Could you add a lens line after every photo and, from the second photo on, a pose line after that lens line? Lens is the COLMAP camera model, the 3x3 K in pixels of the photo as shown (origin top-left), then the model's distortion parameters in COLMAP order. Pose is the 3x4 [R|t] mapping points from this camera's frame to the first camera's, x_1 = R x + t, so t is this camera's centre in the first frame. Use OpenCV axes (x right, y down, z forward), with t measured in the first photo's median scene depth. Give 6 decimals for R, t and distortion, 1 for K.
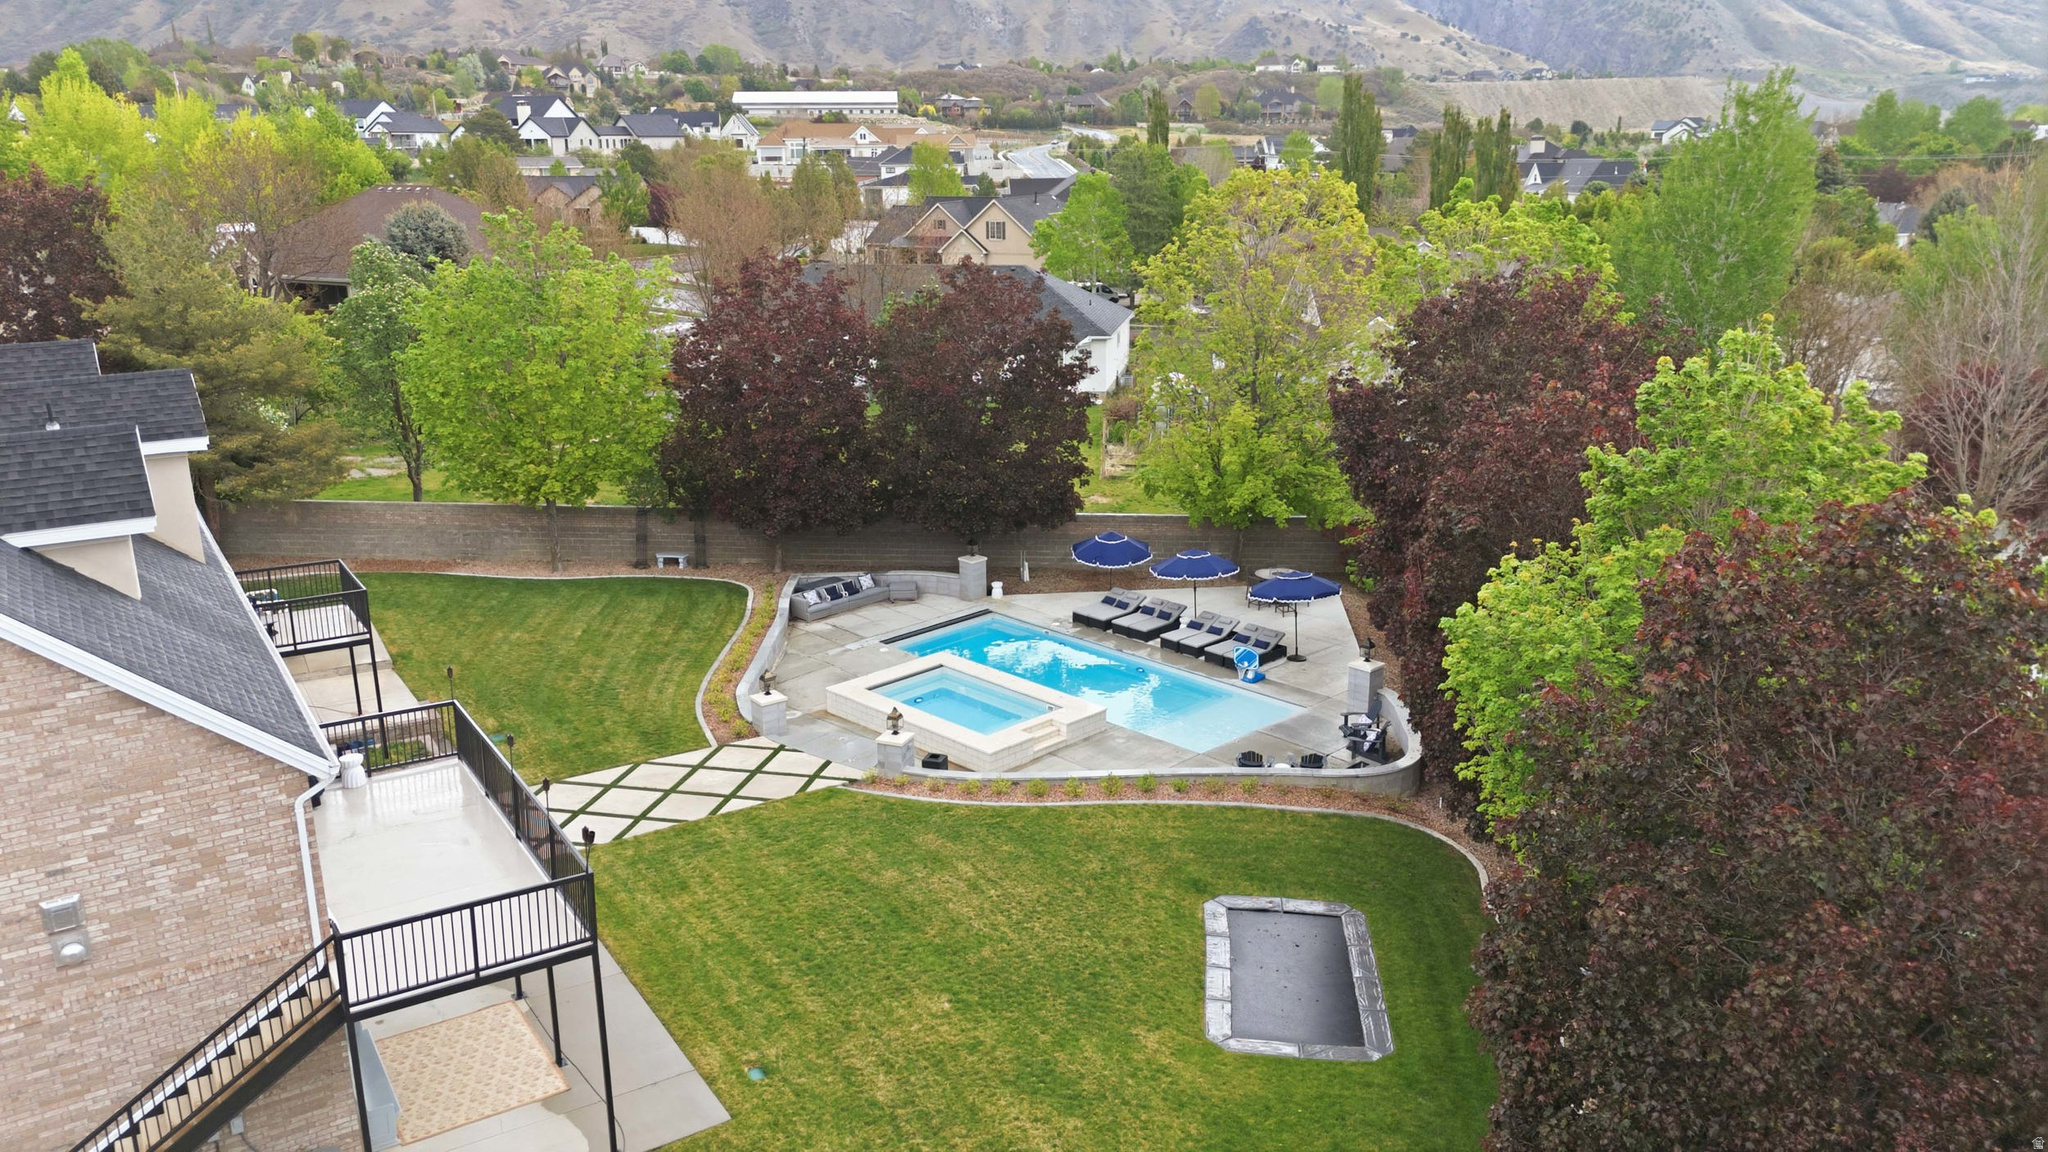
lens RADIAL K [[1527.0, 0, 1024.0], [0, 1527.0, 576.0], [0, 0, 1]] dist [0.034155, -0.004586]
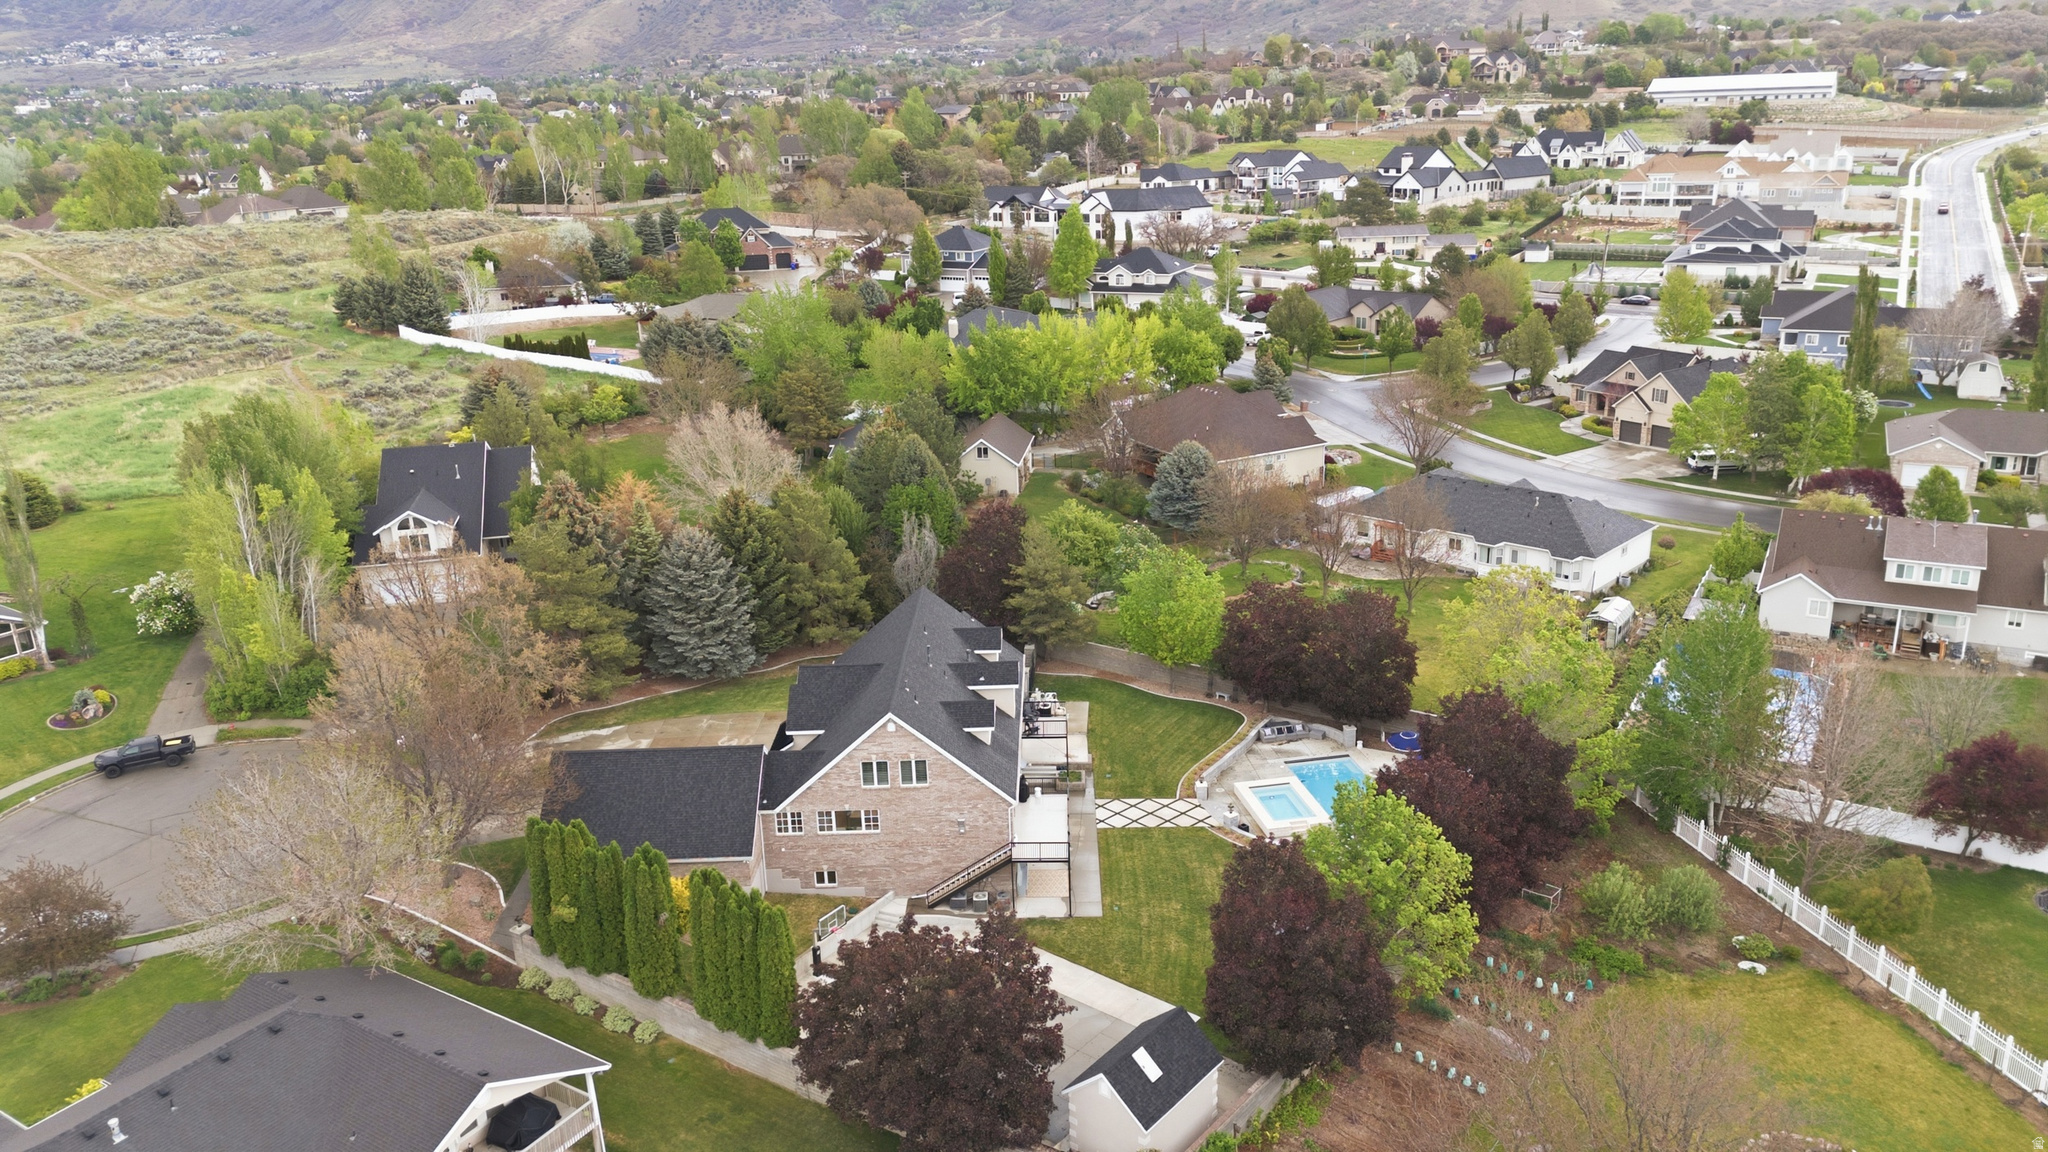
lens RADIAL K [[1527.0, 0, 1024.0], [0, 1527.0, 576.0], [0, 0, 1]] dist [0.034155, -0.004586]
pose [[0.831604, 0.165165, -0.530241, 0.112396], [-0.134546, 0.986228, 0.096185, -0.059765], [0.538825, -0.008647, 0.842374, -0.167681]]
